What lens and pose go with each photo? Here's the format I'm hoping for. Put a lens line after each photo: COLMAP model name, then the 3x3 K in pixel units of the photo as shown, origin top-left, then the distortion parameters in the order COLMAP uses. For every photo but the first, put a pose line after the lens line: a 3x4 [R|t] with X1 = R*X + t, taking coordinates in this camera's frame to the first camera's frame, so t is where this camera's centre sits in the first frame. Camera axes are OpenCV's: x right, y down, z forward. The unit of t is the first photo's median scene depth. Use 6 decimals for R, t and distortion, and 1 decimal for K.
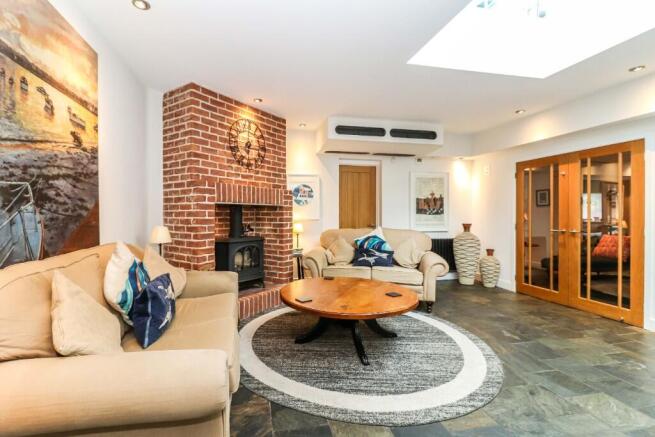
lens RADIAL K [[306.0, 0, 311.1], [0, 306.0, 212.7], [0, 0, 1]] dist [0.011187, -0.008406]
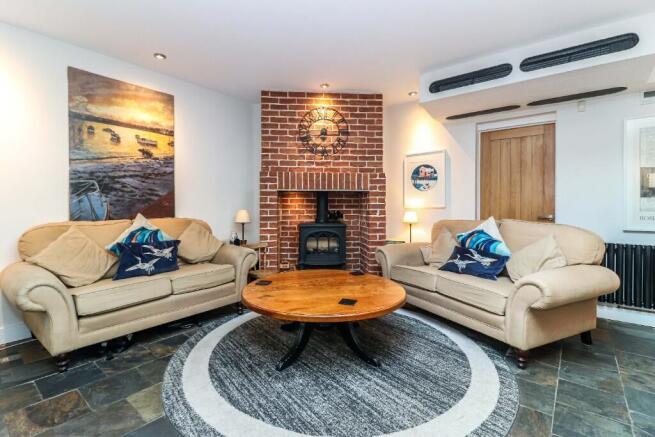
lens RADIAL K [[306.0, 0, 319.0], [0, 306.0, 208.5], [0, 0, 1]] dist [0.011187, -0.008406]
pose [[0.634446, 0.001754, -0.772965, 0.581705], [0.001655, 0.999992, 0.003627, 0.028757], [0.772965, -0.003580, 0.634438, 0.350132]]
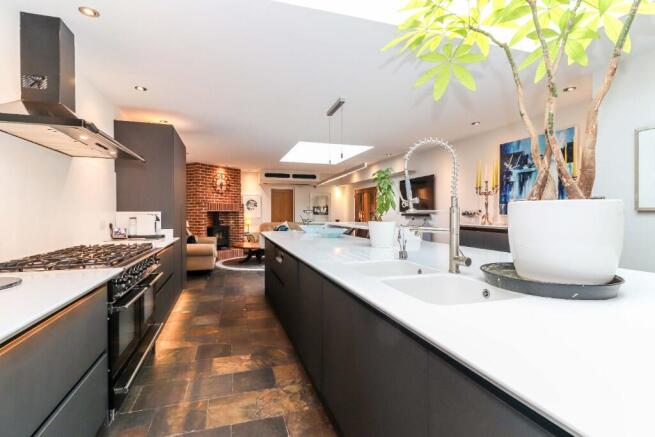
lens RADIAL K [[306.0, 0, 328.4], [0, 306.0, 214.4], [0, 0, 1]] dist [0.011187, -0.008406]
pose [[0.994665, -0.001260, 0.103153, 0.348301], [0.000252, 0.999952, 0.009793, -0.024802], [-0.103160, -0.009714, 0.994617, -1.337256]]
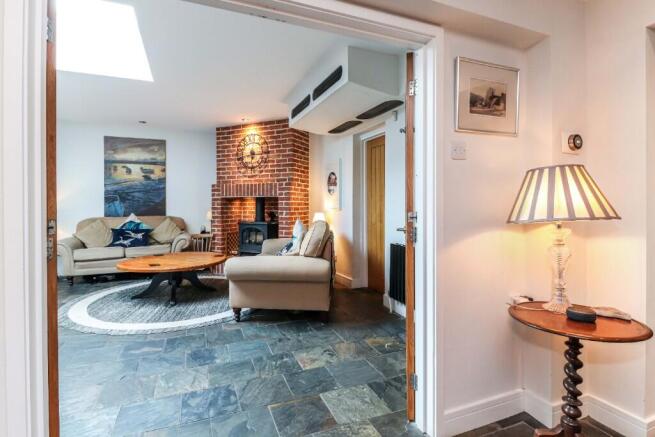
lens RADIAL K [[323.6, 0, 322.2], [0, 323.6, 206.4], [0, 0, 1]] dist [0.002657, 0.001134]
pose [[0.188658, 0.002448, -0.982040, 1.281294], [0.004340, 0.999985, 0.003327, 0.011825], [0.982033, -0.004890, 0.188645, 1.053559]]
